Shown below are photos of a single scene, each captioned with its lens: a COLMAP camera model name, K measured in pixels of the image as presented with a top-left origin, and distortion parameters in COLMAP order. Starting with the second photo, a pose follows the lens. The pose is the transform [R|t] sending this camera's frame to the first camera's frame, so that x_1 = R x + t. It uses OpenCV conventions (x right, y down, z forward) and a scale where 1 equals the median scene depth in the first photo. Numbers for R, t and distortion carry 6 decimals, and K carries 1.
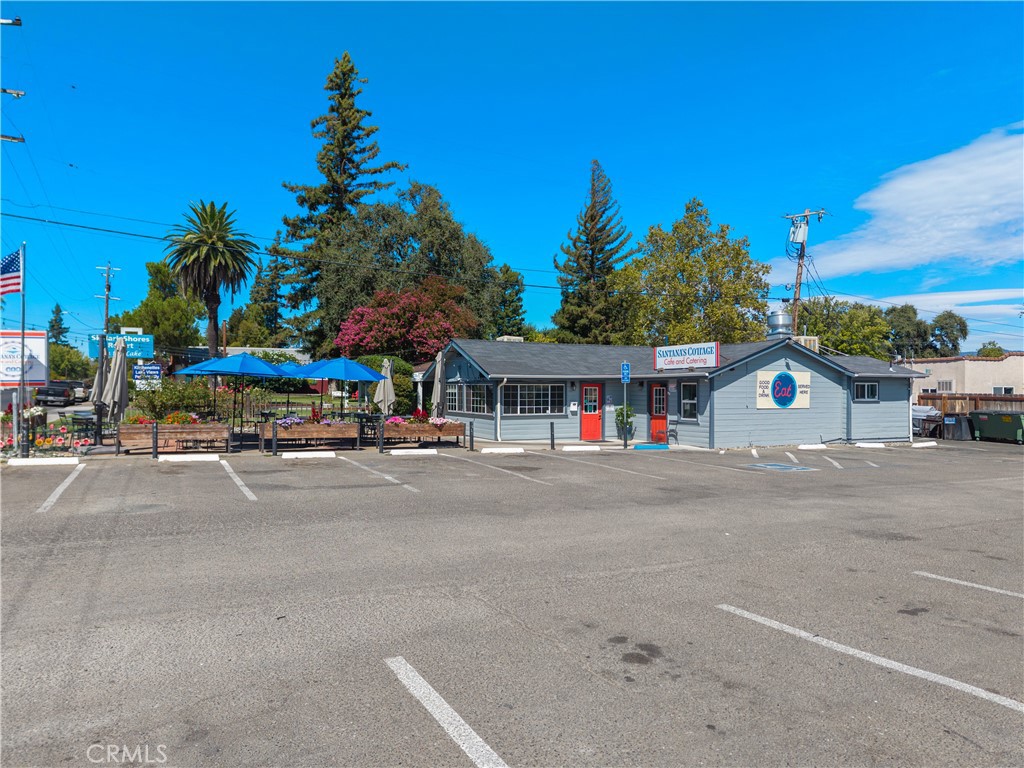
lens RADIAL K [[697.9, 0, 503.6], [0, 697.9, 394.3], [0, 0, 1]] dist [0.033321, -0.026352]
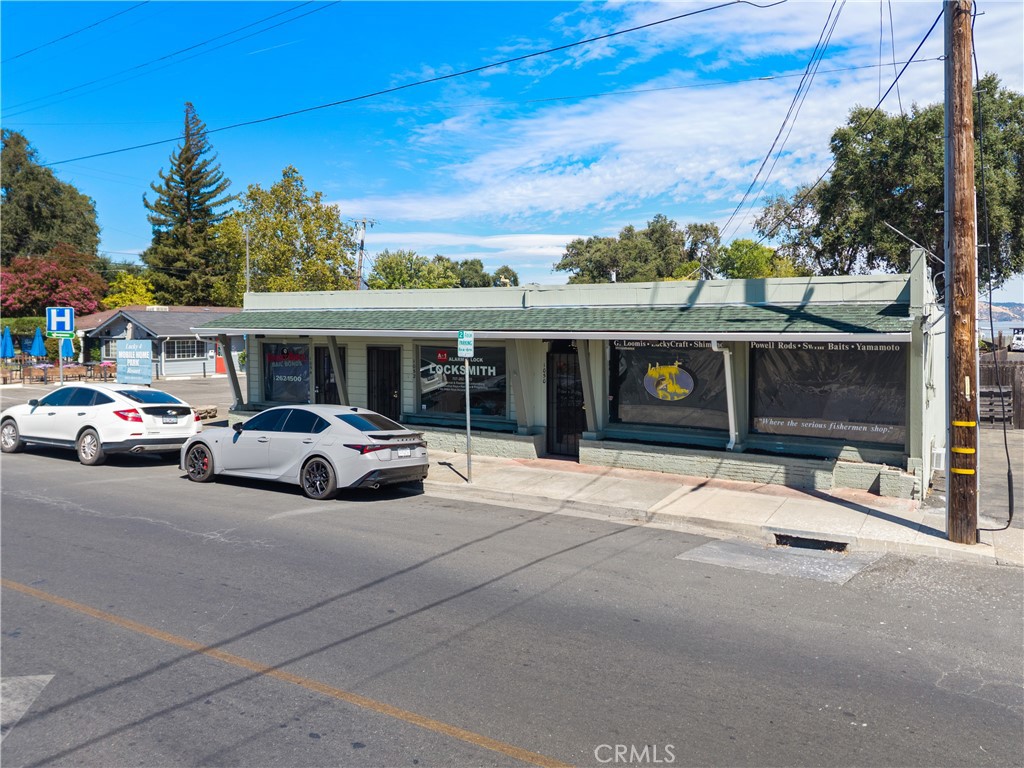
lens RADIAL K [[697.9, 0, 545.3], [0, 697.9, 348.2], [0, 0, 1]] dist [0.033321, -0.026352]
pose [[0.822828, -0.016431, 0.568053, -0.176220], [0.003605, 0.999713, 0.023695, -0.027744], [-0.568279, -0.017449, 0.822651, -0.771593]]
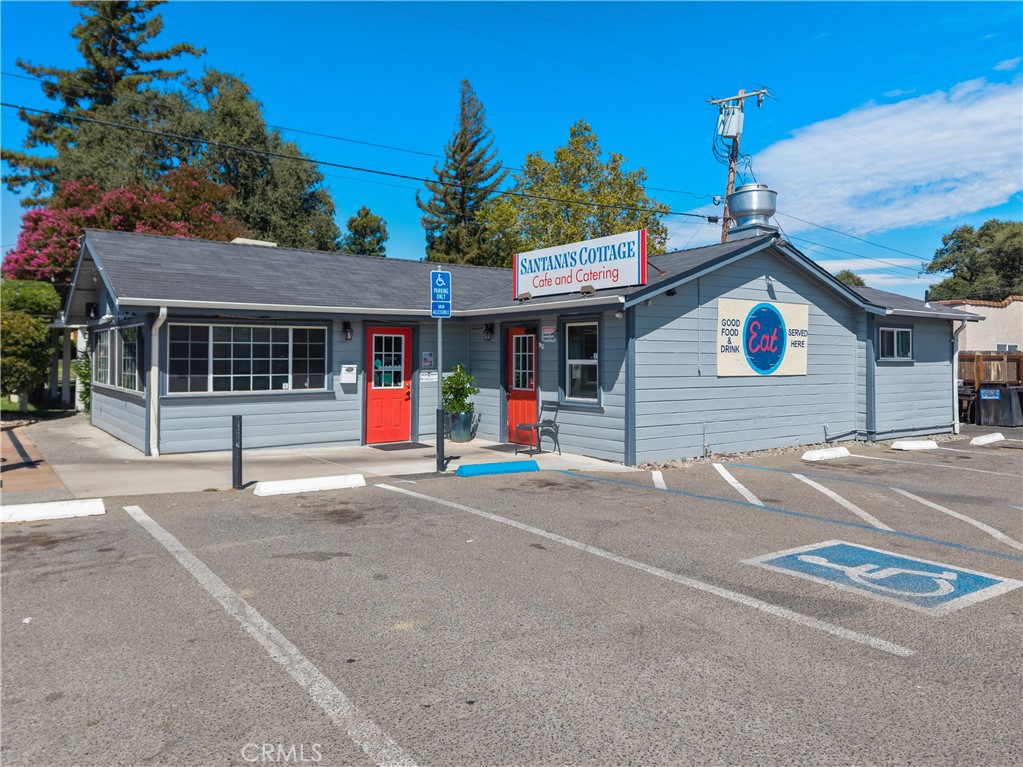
lens RADIAL K [[754.9, 0, 505.5], [0, 754.9, 347.4], [0, 0, 1]] dist [0.039568, -0.036146]
pose [[0.985968, 0.001322, 0.166927, 0.101461], [0.001925, 0.999812, -0.019288, 0.007946], [-0.166921, 0.019338, 0.985781, 0.397941]]
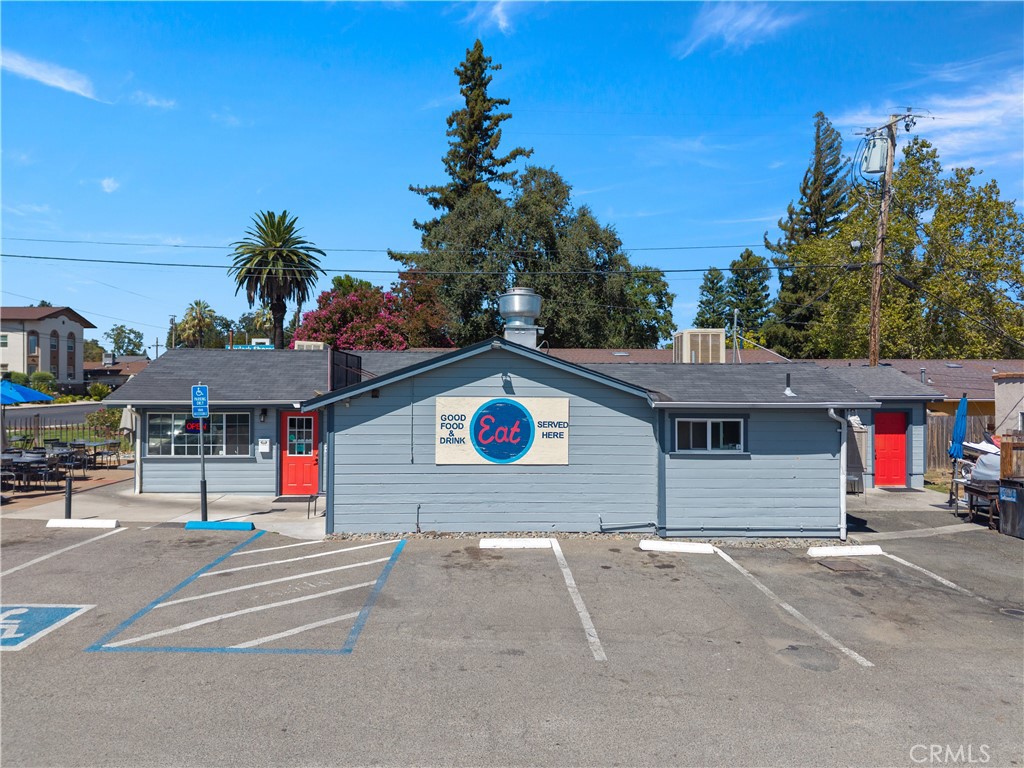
lens RADIAL K [[697.9, 0, 494.3], [0, 697.9, 380.7], [0, 0, 1]] dist [0.033321, -0.026352]
pose [[0.904398, -0.004639, -0.426664, 0.502403], [-0.003193, 0.999839, -0.017639, -0.028887], [0.426678, 0.017315, 0.904238, 0.402580]]
